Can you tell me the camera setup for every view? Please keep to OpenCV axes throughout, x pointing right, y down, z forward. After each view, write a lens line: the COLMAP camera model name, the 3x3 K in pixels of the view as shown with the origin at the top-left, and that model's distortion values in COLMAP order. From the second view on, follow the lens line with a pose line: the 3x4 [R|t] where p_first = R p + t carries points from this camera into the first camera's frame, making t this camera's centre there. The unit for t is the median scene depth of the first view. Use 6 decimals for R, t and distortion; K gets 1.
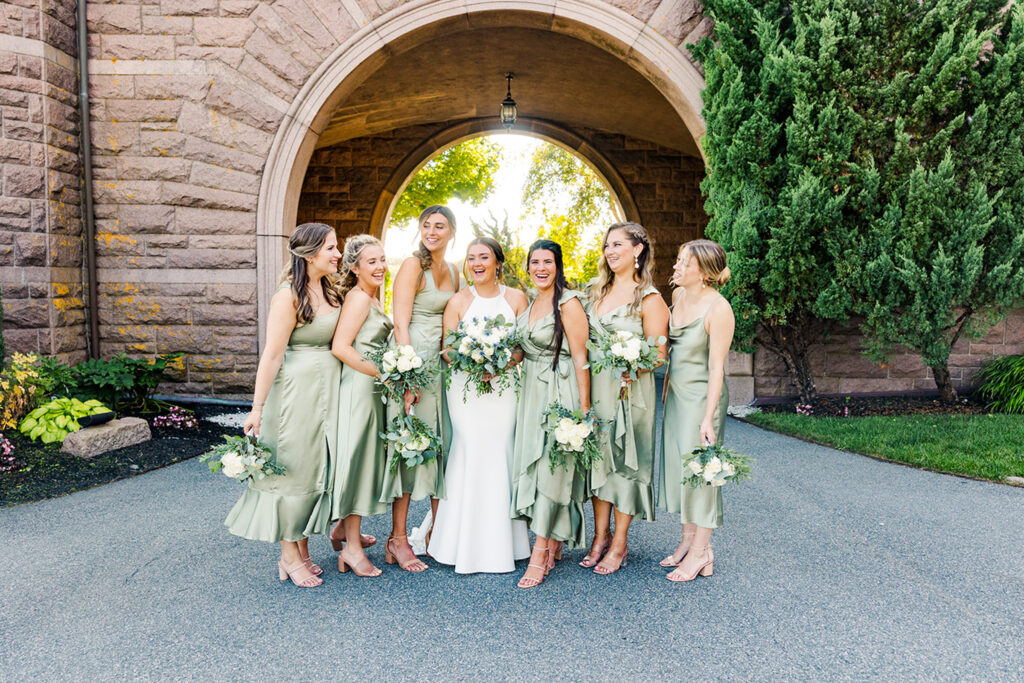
lens RADIAL K [[805.3, 0, 513.6], [0, 805.3, 341.5], [0, 0, 1]] dist [0.015457, 0.001787]
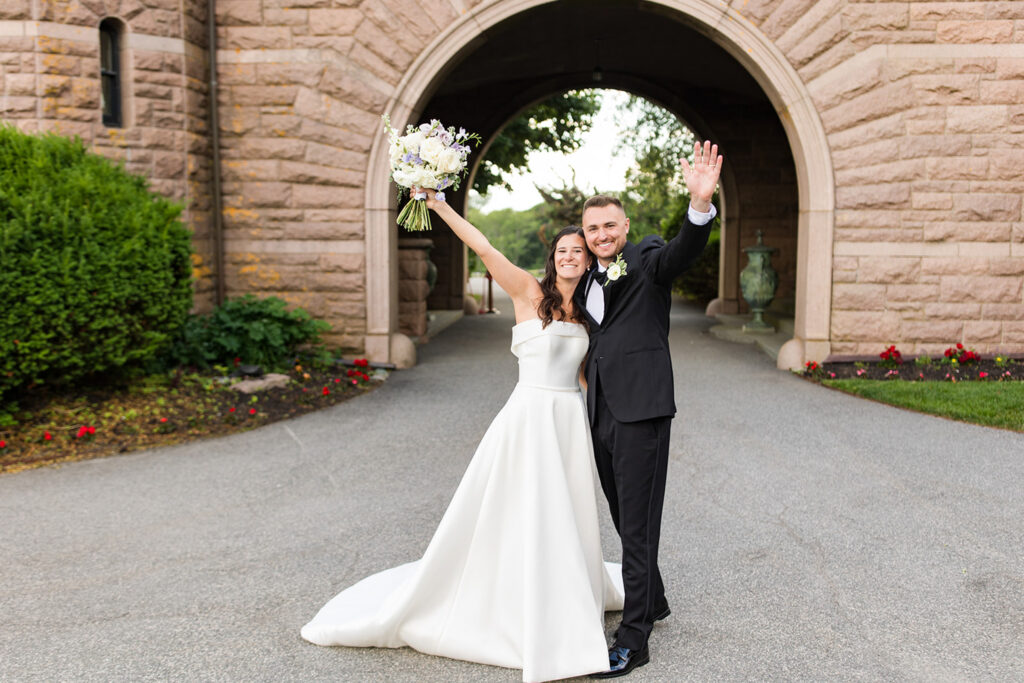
lens RADIAL K [[1135.7, 0, 509.5], [0, 1135.7, 340.9], [0, 0, 1]] dist [0.084249, 0.000000]
pose [[0.996939, 0.005860, -0.077964, -0.002178], [-0.002871, 0.999259, 0.038390, -0.013726], [0.078131, -0.038049, 0.996217, -0.532216]]
